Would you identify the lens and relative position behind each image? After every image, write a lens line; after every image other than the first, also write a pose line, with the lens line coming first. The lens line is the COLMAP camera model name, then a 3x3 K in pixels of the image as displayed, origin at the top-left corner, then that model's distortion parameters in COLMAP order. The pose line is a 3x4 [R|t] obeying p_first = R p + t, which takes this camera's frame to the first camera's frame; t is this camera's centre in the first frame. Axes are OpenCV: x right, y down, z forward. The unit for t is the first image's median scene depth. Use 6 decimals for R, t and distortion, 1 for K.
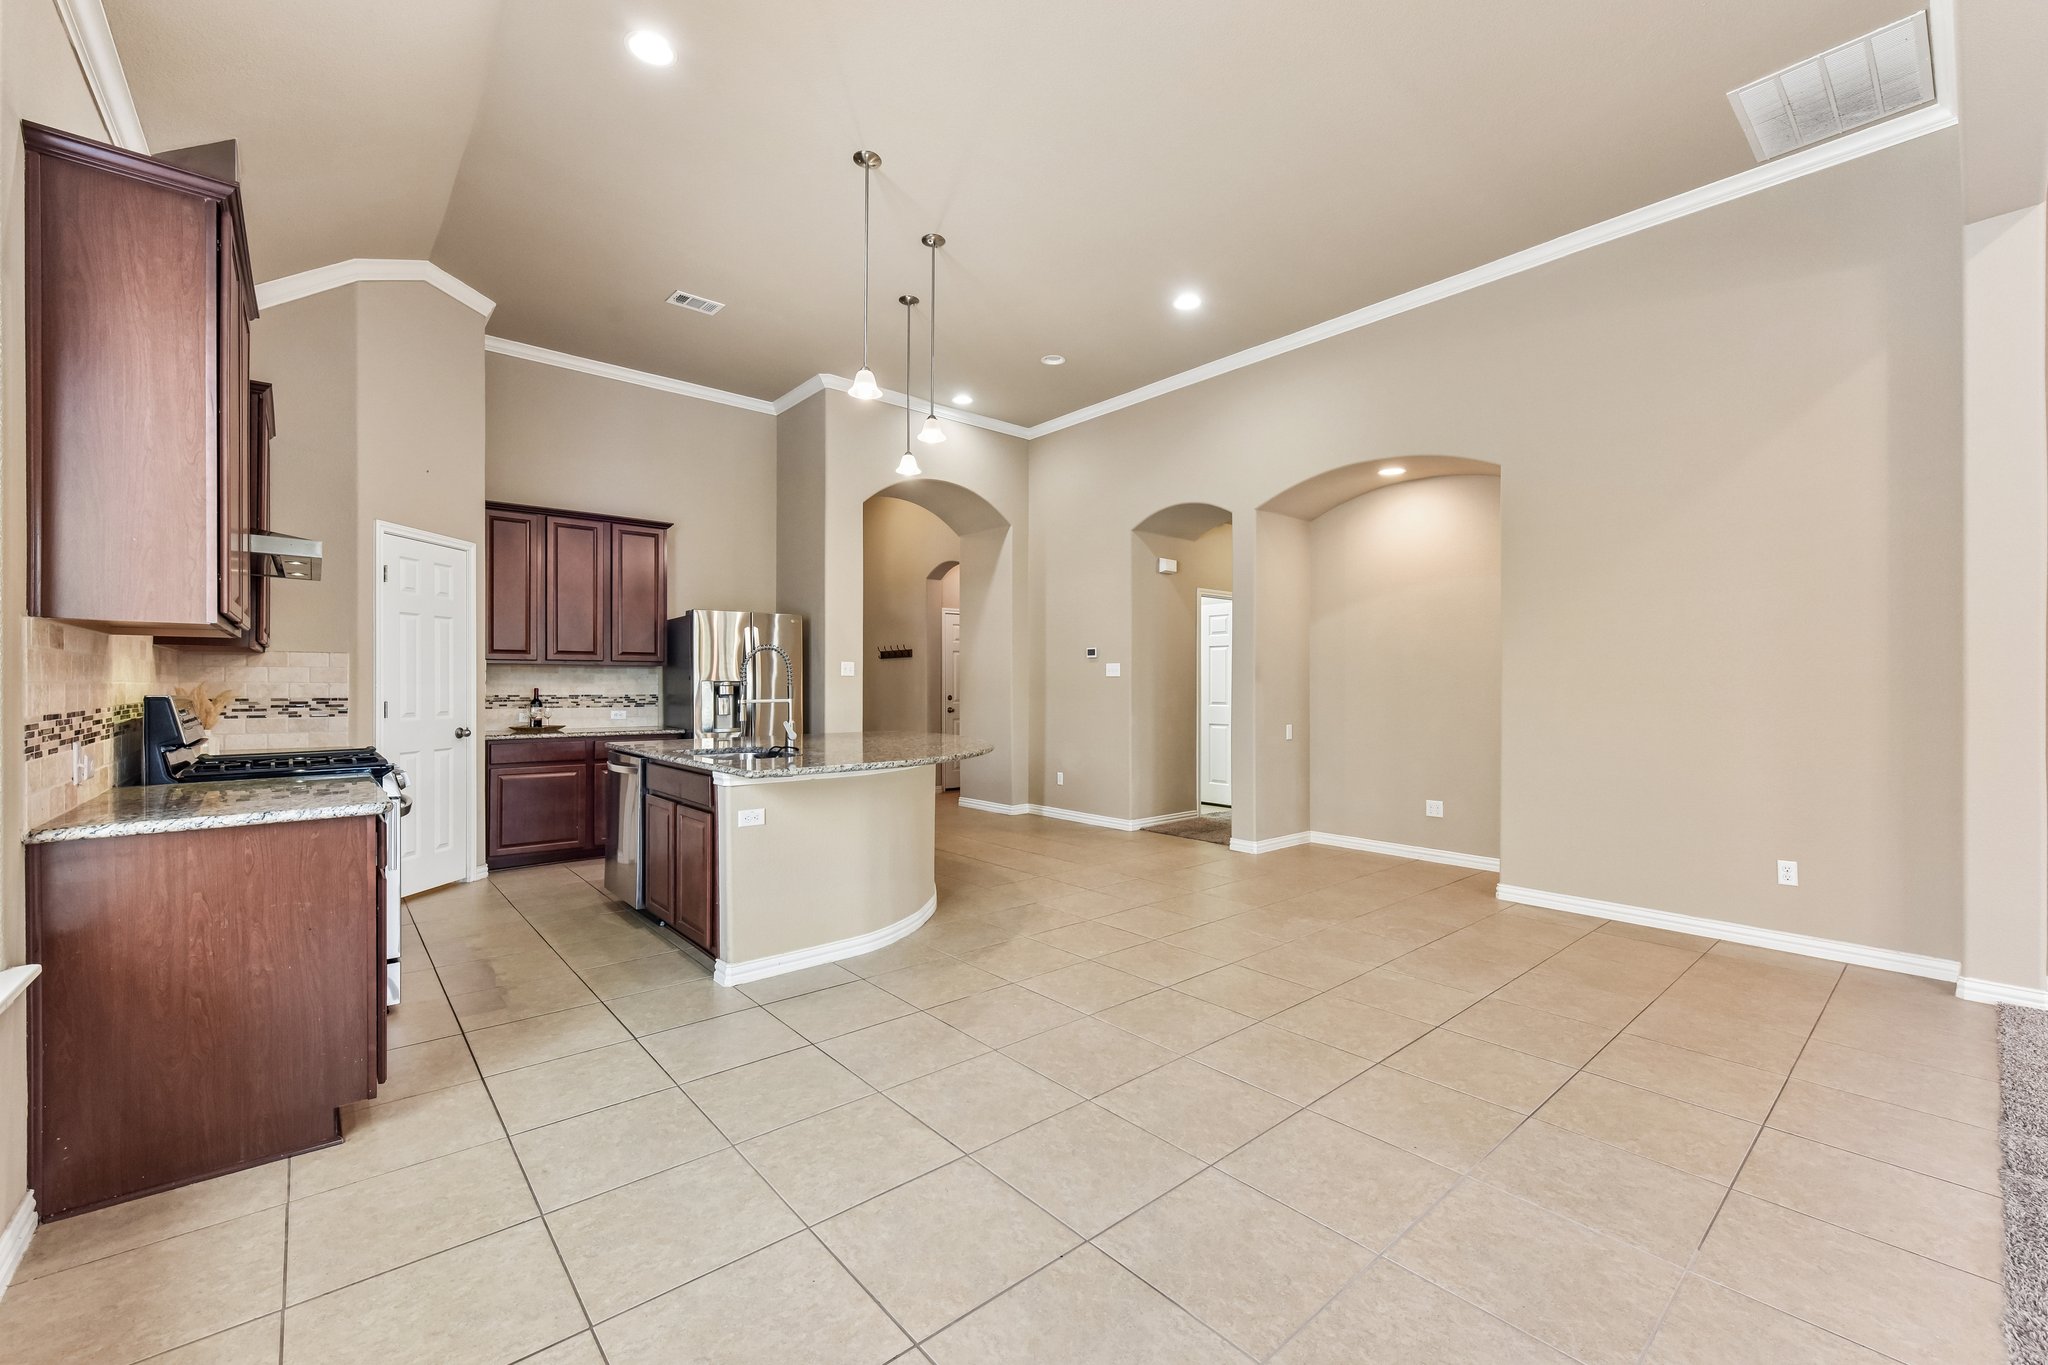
lens RADIAL K [[833.9, 0, 1042.3], [0, 833.9, 684.1], [0, 0, 1]] dist [0.004061, -0.001141]
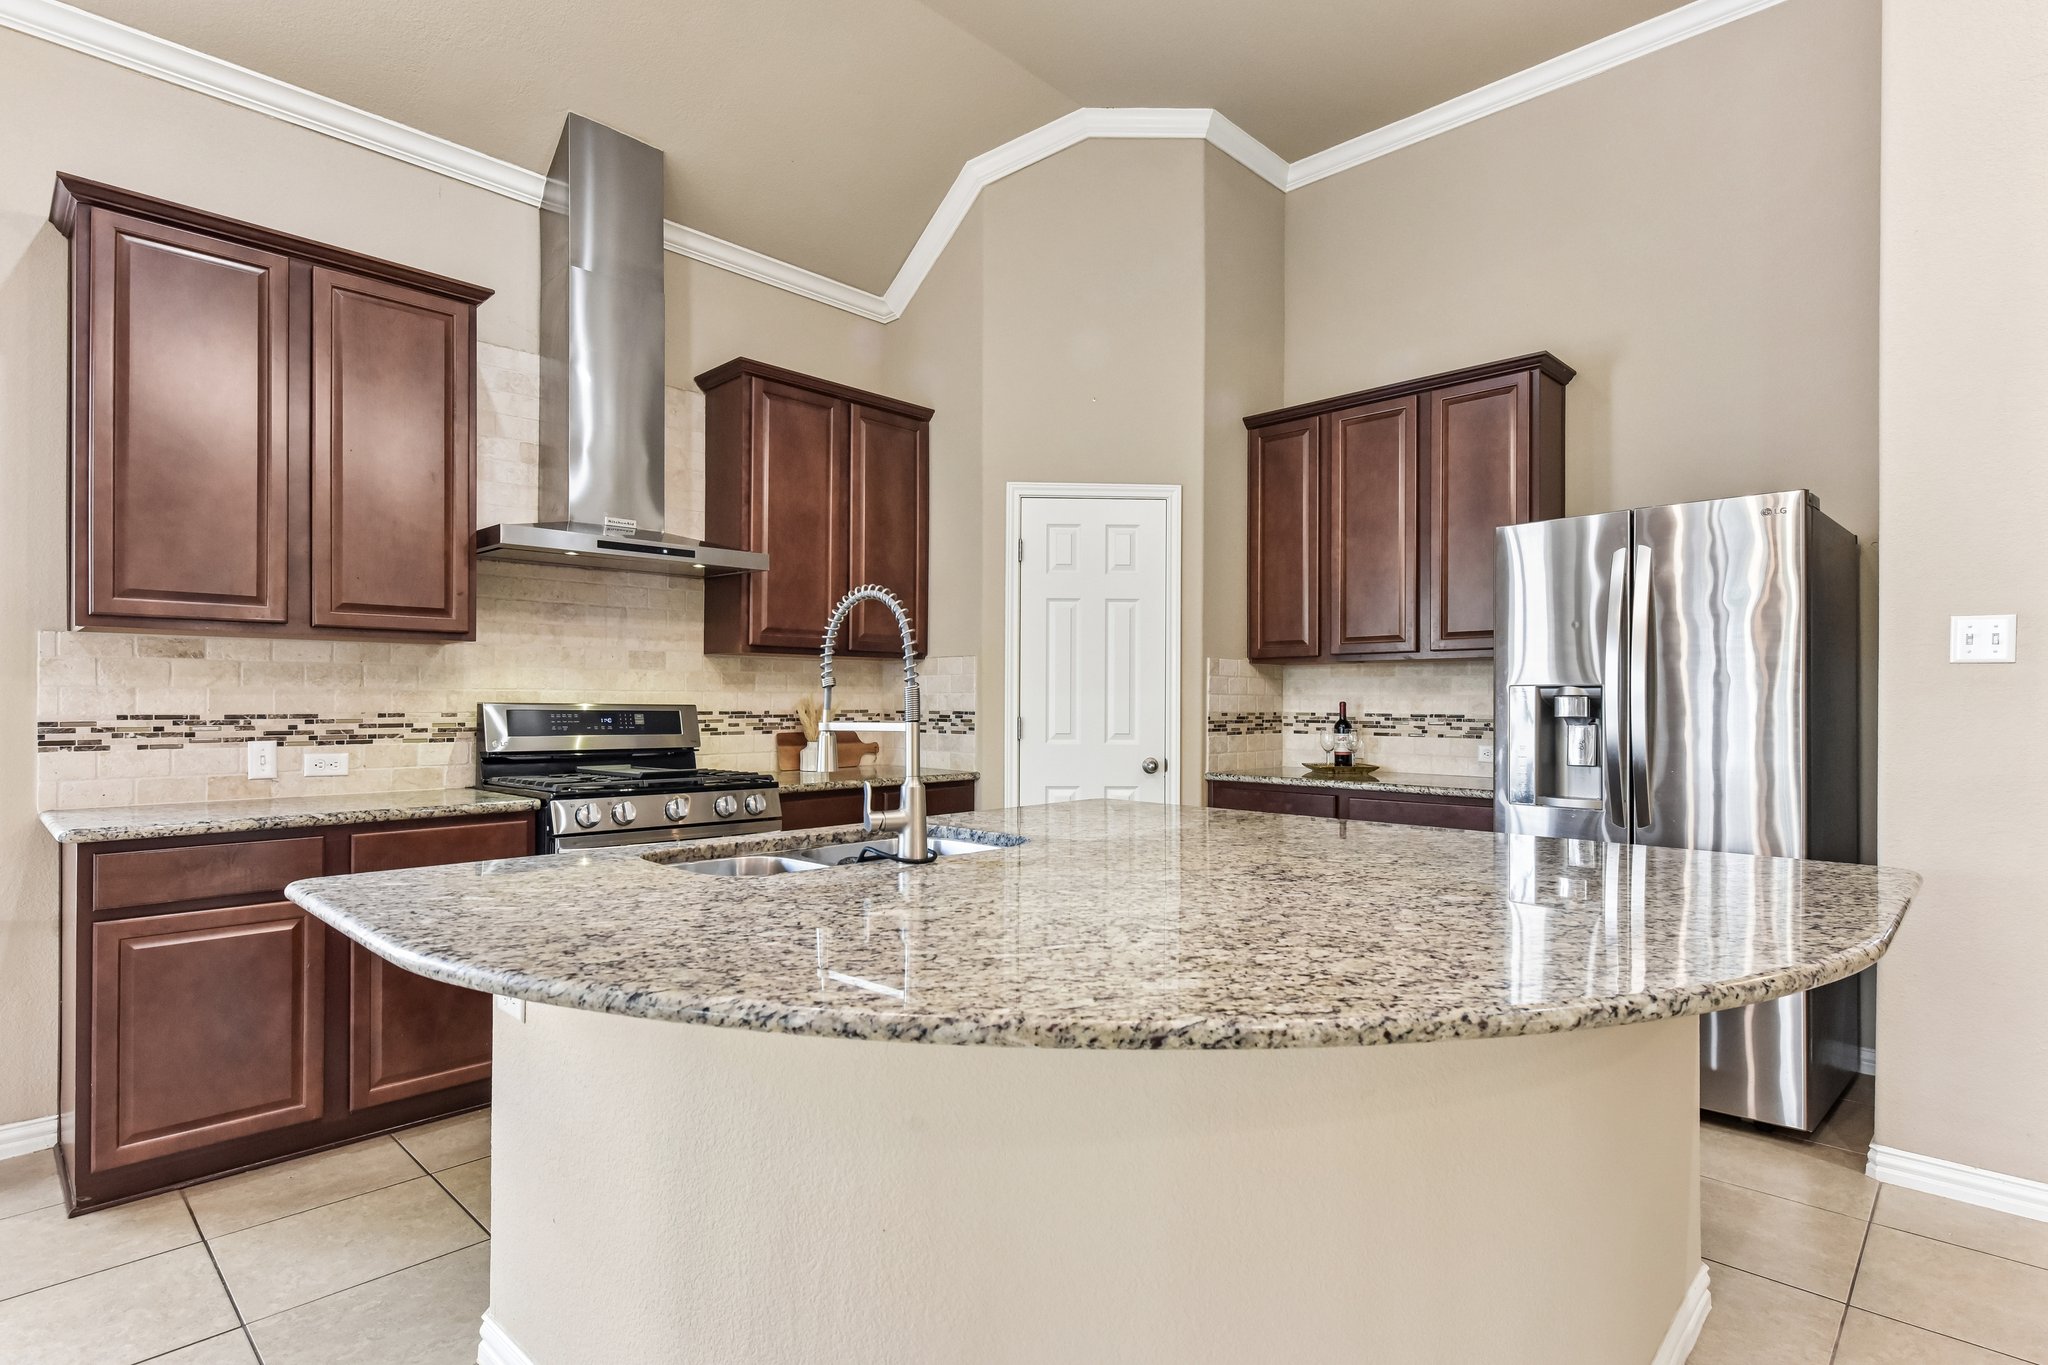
lens RADIAL K [[1031.0, 0, 1036.8], [0, 1031.0, 698.7], [0, 0, 1]] dist [0.009013, -0.004217]
pose [[0.089805, -0.003043, -0.995955, 0.120511], [-0.001380, 0.999994, -0.003180, 0.005469], [0.995958, 0.001660, 0.089800, 0.720872]]
